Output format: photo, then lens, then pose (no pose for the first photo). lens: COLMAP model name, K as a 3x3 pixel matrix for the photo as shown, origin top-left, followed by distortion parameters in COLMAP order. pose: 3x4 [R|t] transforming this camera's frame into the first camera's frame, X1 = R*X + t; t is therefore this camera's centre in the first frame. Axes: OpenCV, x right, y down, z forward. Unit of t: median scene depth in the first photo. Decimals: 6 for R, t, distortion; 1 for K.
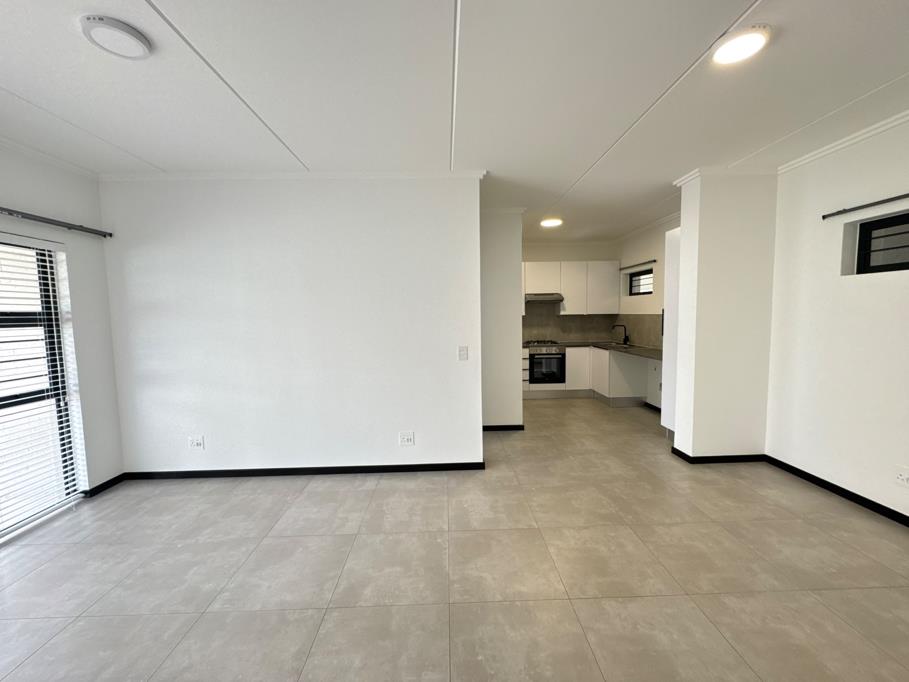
lens RADIAL K [[367.7, 0, 453.2], [0, 367.7, 340.9], [0, 0, 1]] dist [-0.002155, -0.000084]
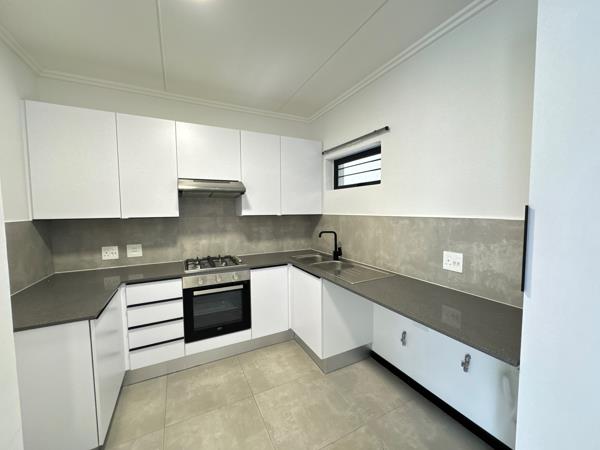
lens RADIAL K [[242.7, 0, 299.7], [0, 242.7, 224.8], [0, 0, 1]] dist [-0.002155, -0.000084]
pose [[0.902188, -0.017009, 0.431009, 0.204874], [0.025255, 0.999591, -0.013416, -0.047694], [-0.430604, 0.022989, 0.902248, 0.592921]]
